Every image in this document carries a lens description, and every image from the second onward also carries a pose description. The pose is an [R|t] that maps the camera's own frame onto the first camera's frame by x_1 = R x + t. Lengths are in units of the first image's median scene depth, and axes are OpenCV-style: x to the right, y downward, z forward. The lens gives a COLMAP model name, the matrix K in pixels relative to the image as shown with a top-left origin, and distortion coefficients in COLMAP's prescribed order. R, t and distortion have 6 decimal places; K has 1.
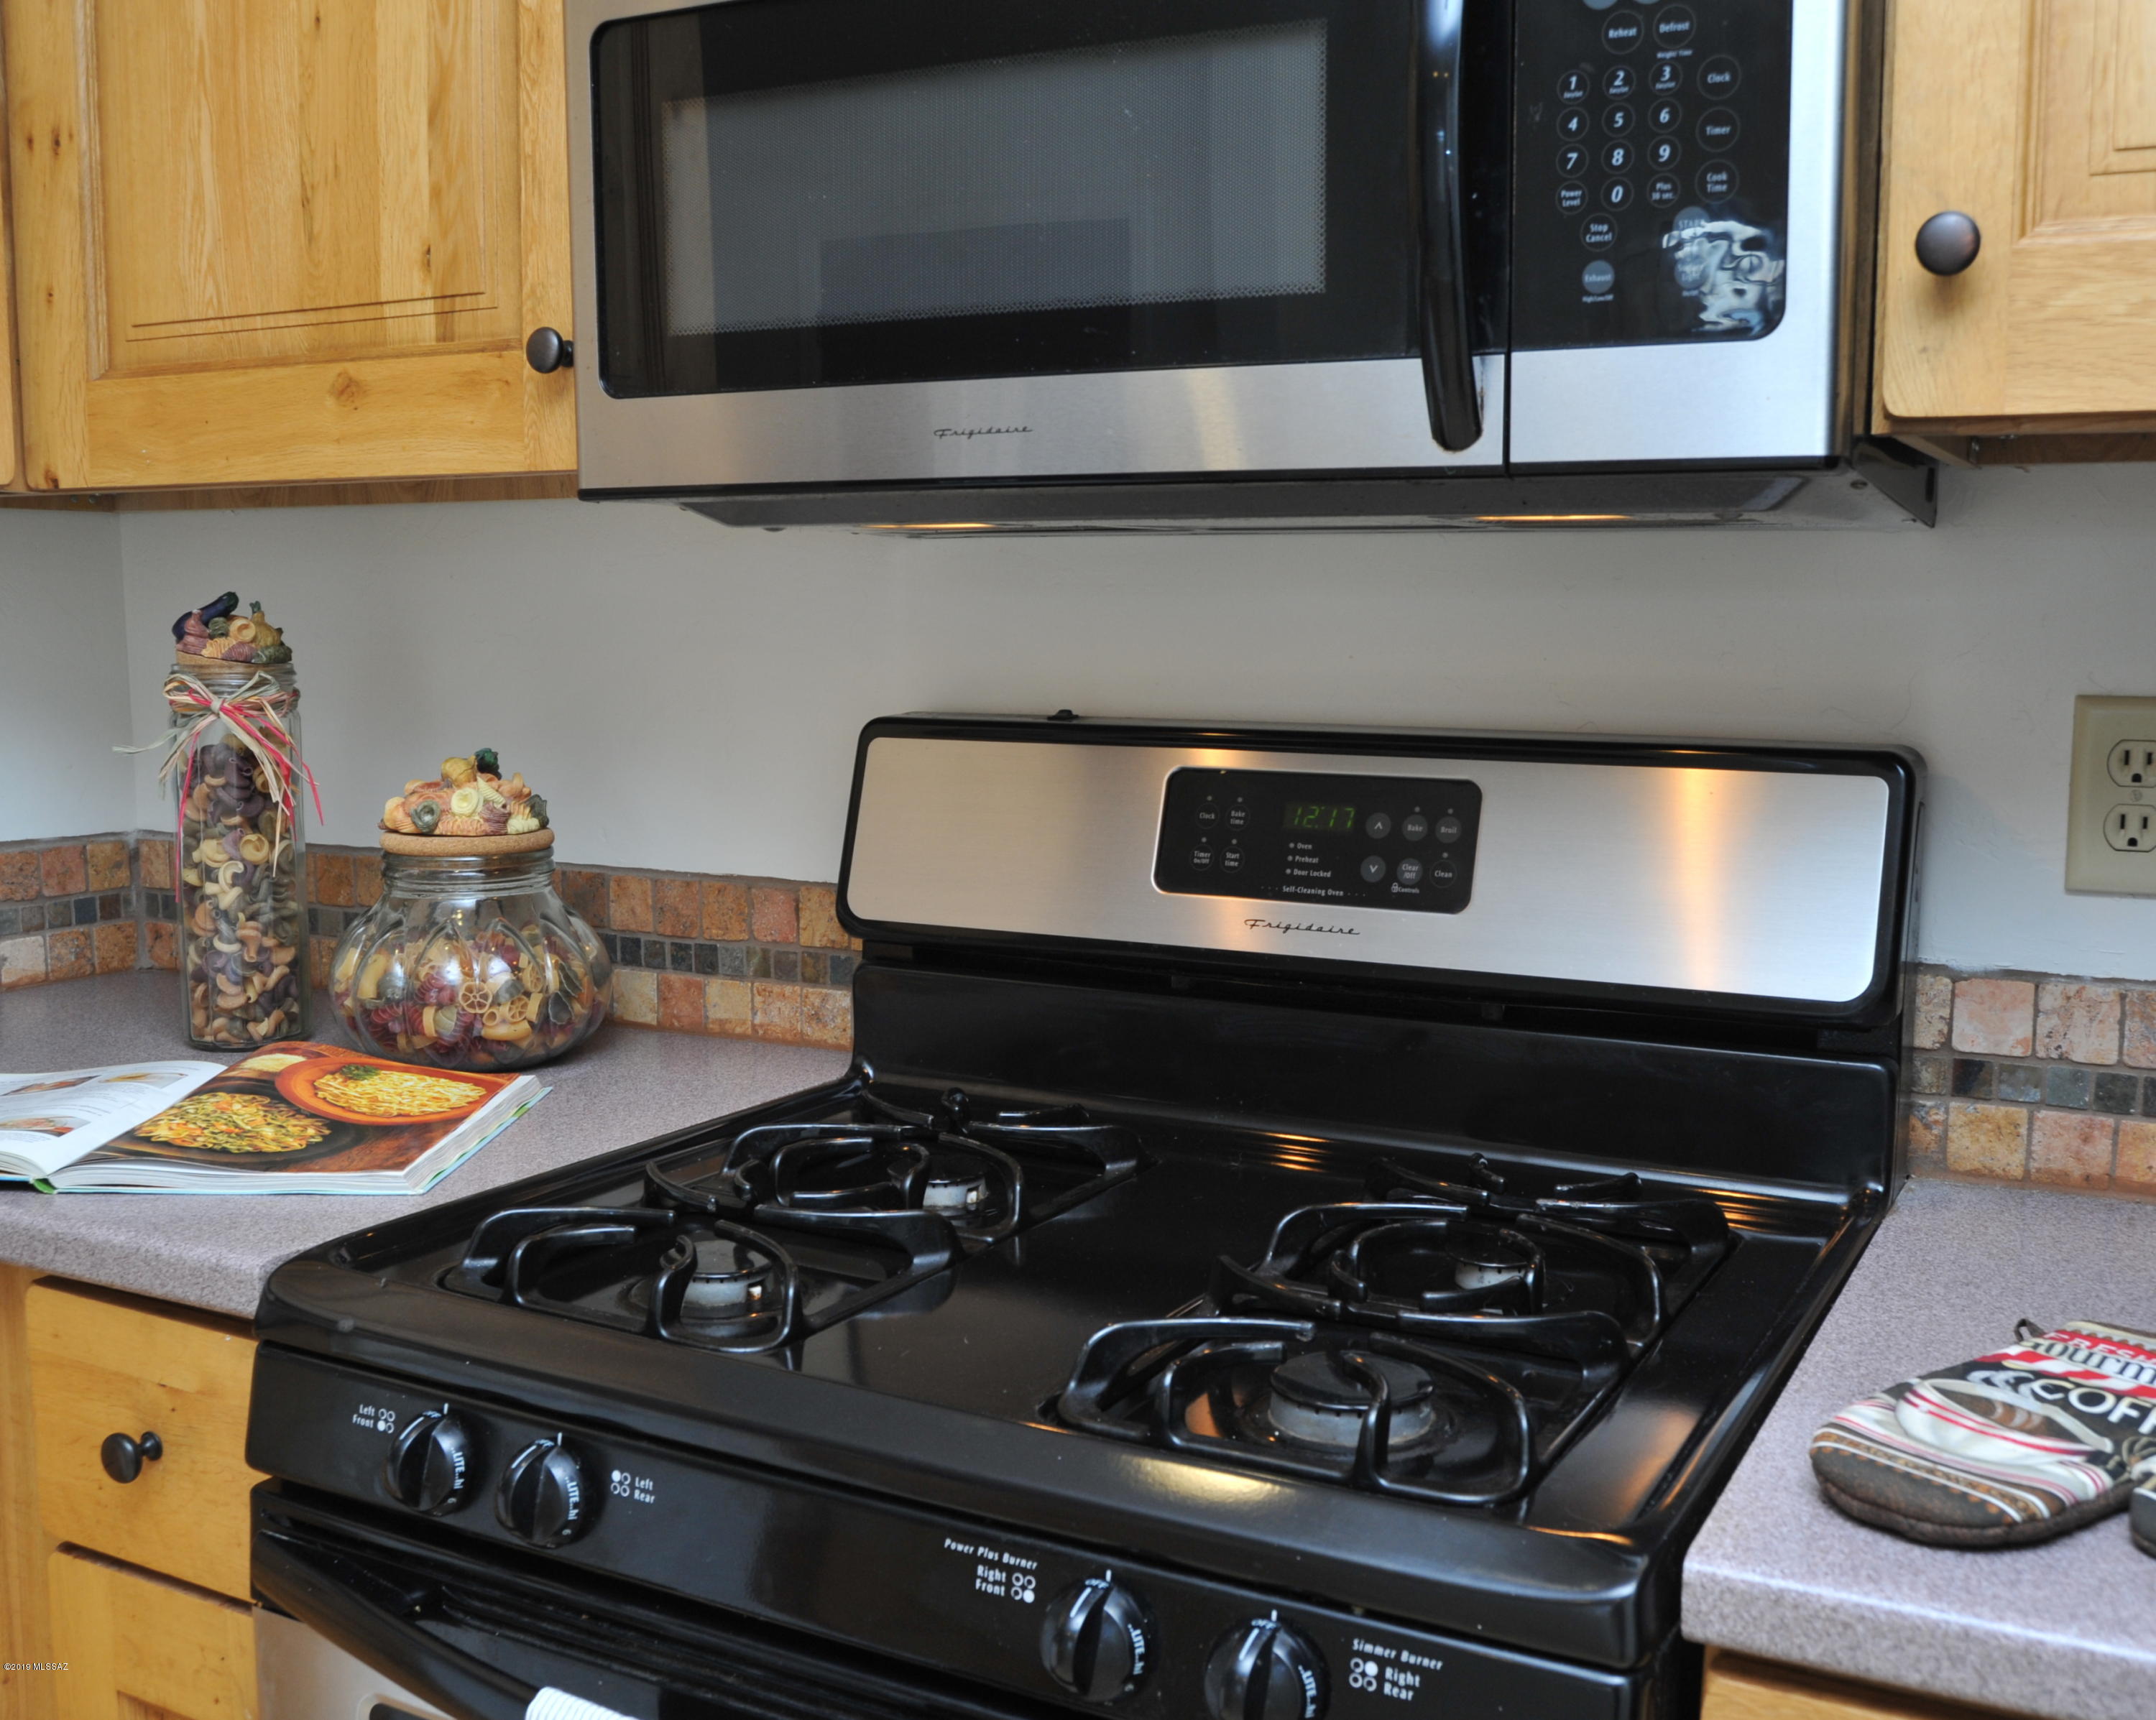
lens RADIAL K [[2174.4, 0, 1101.6], [0, 2174.4, 872.0], [0, 0, 1]] dist [-0.055183, 0.010446]
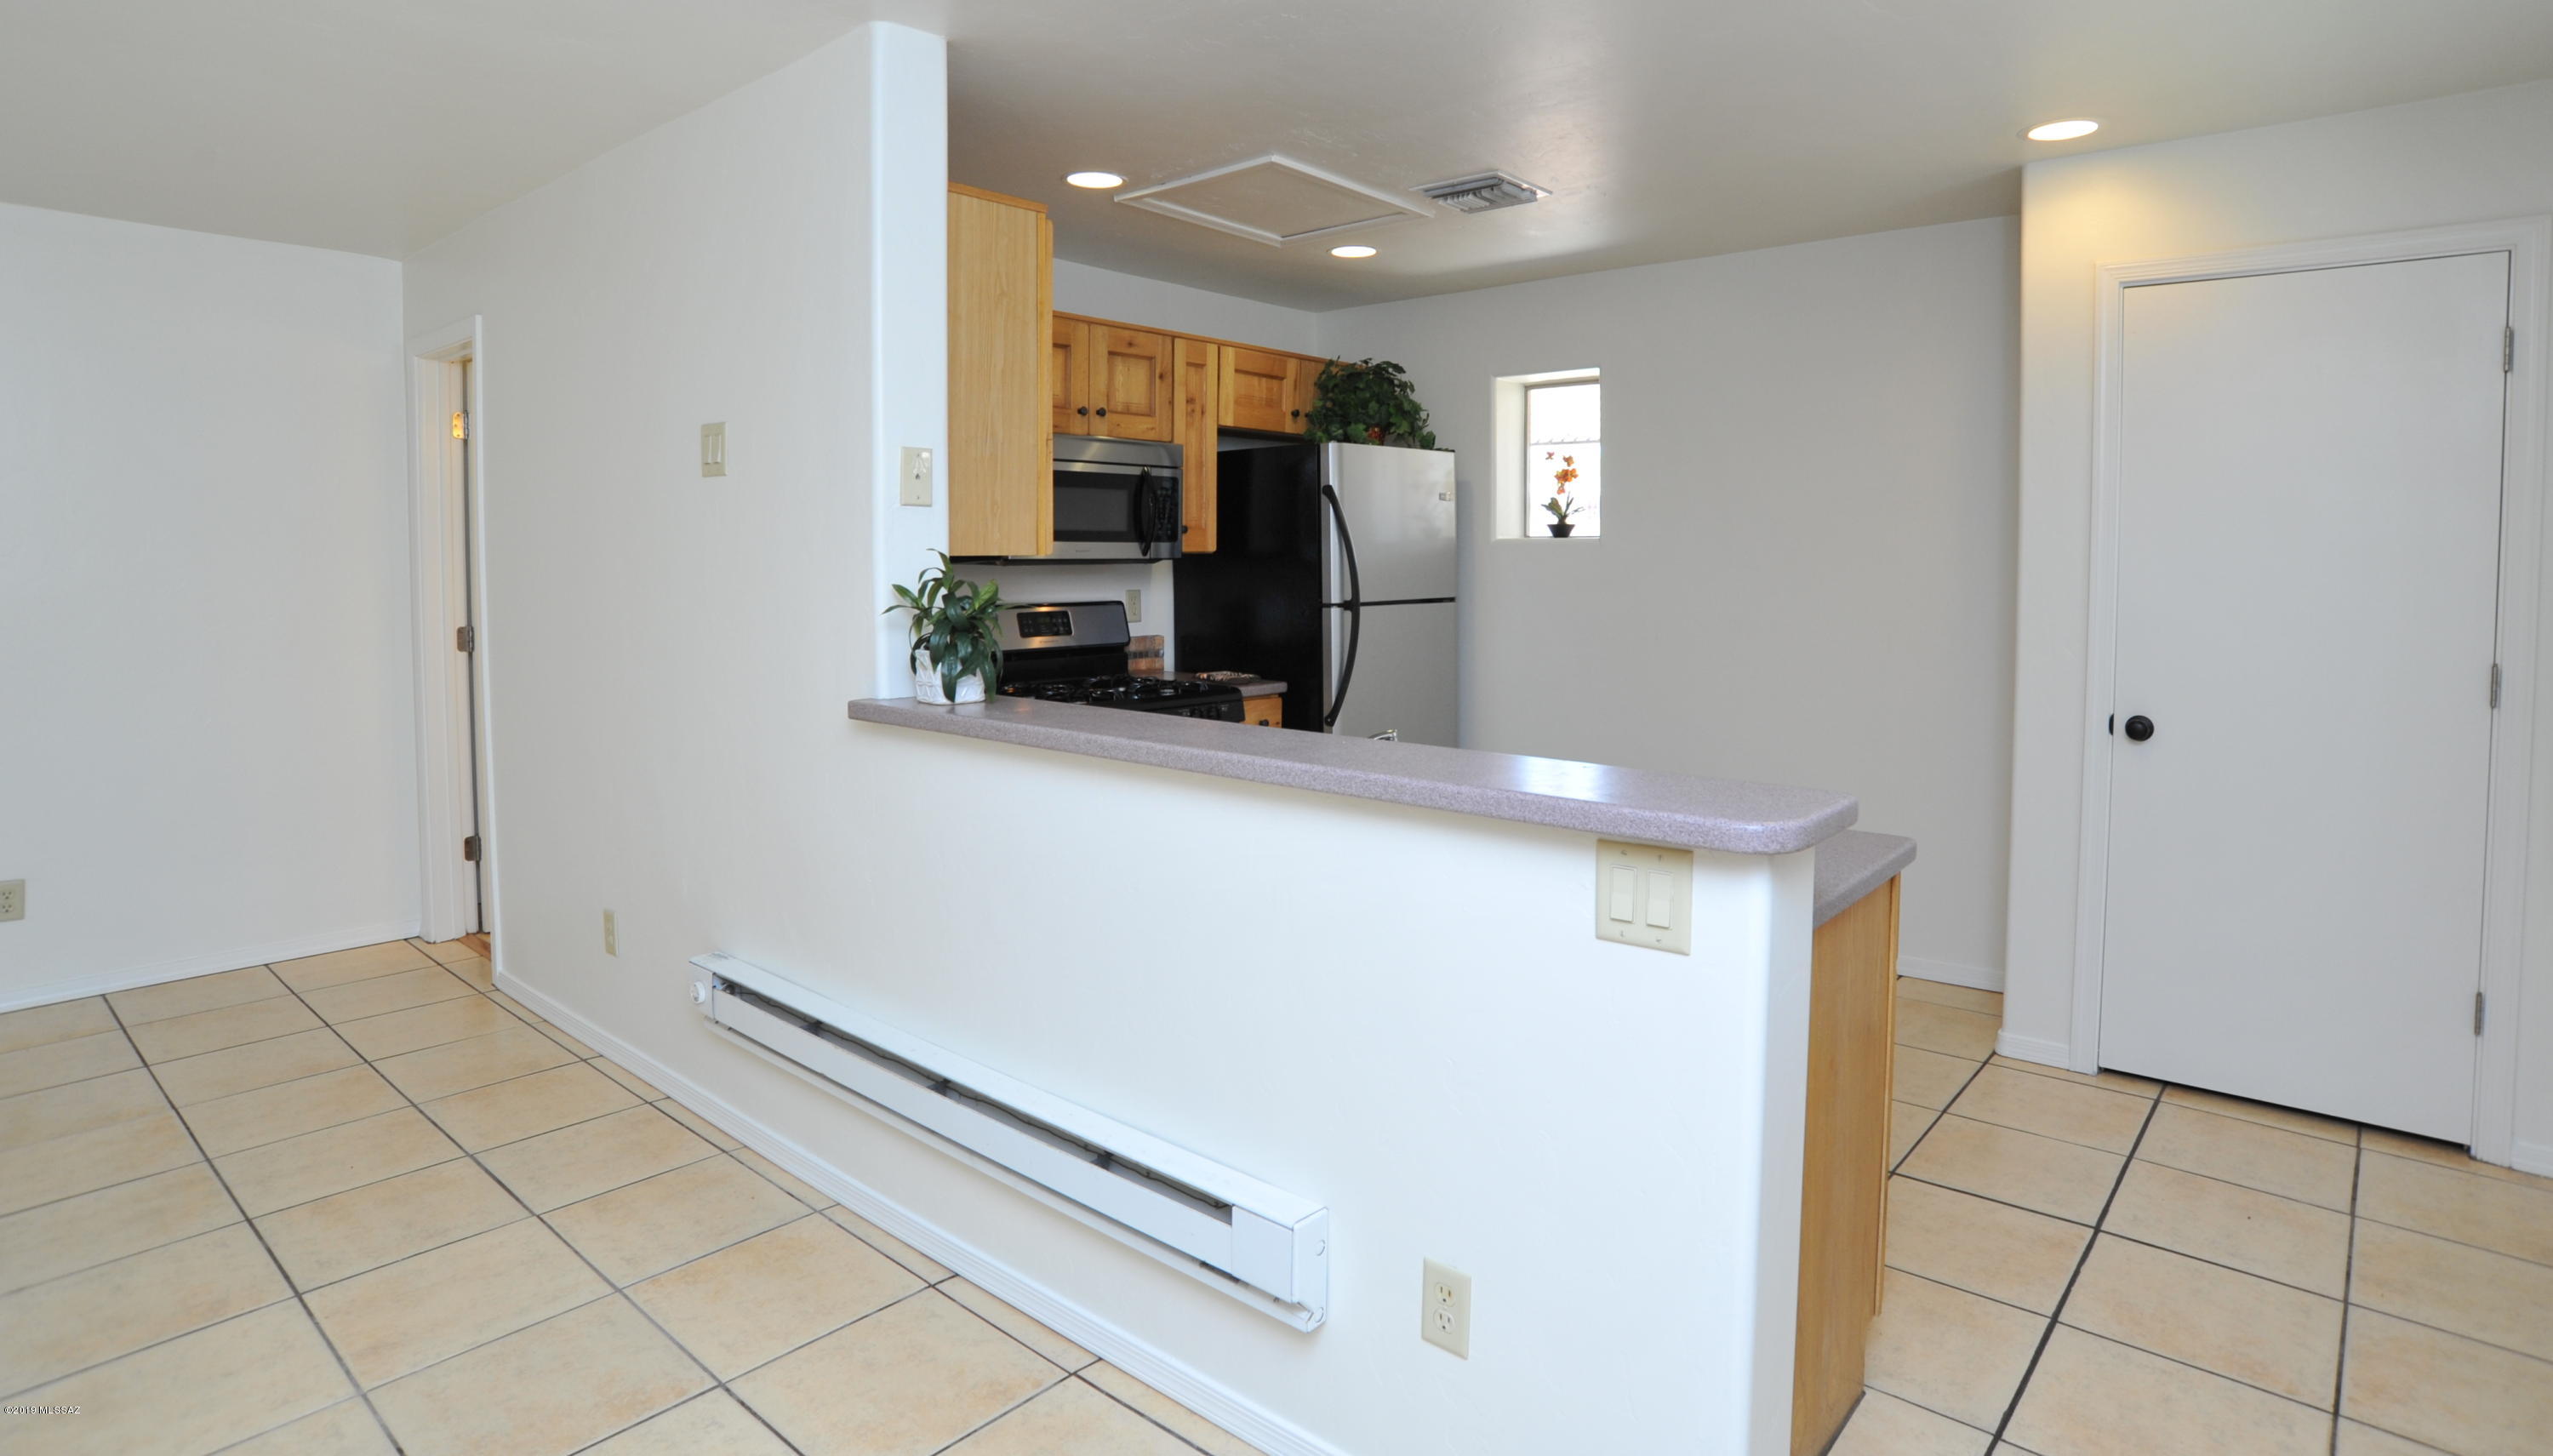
lens RADIAL K [[1346.1, 0, 1313.0], [0, 1346.1, 611.4], [0, 0, 1]] dist [-0.081068, 0.041734]
pose [[0.202630, -0.049938, 0.977981, -2.836654], [0.116512, 0.992834, 0.026556, -0.055926], [-0.972299, 0.108565, 0.206997, -0.258926]]
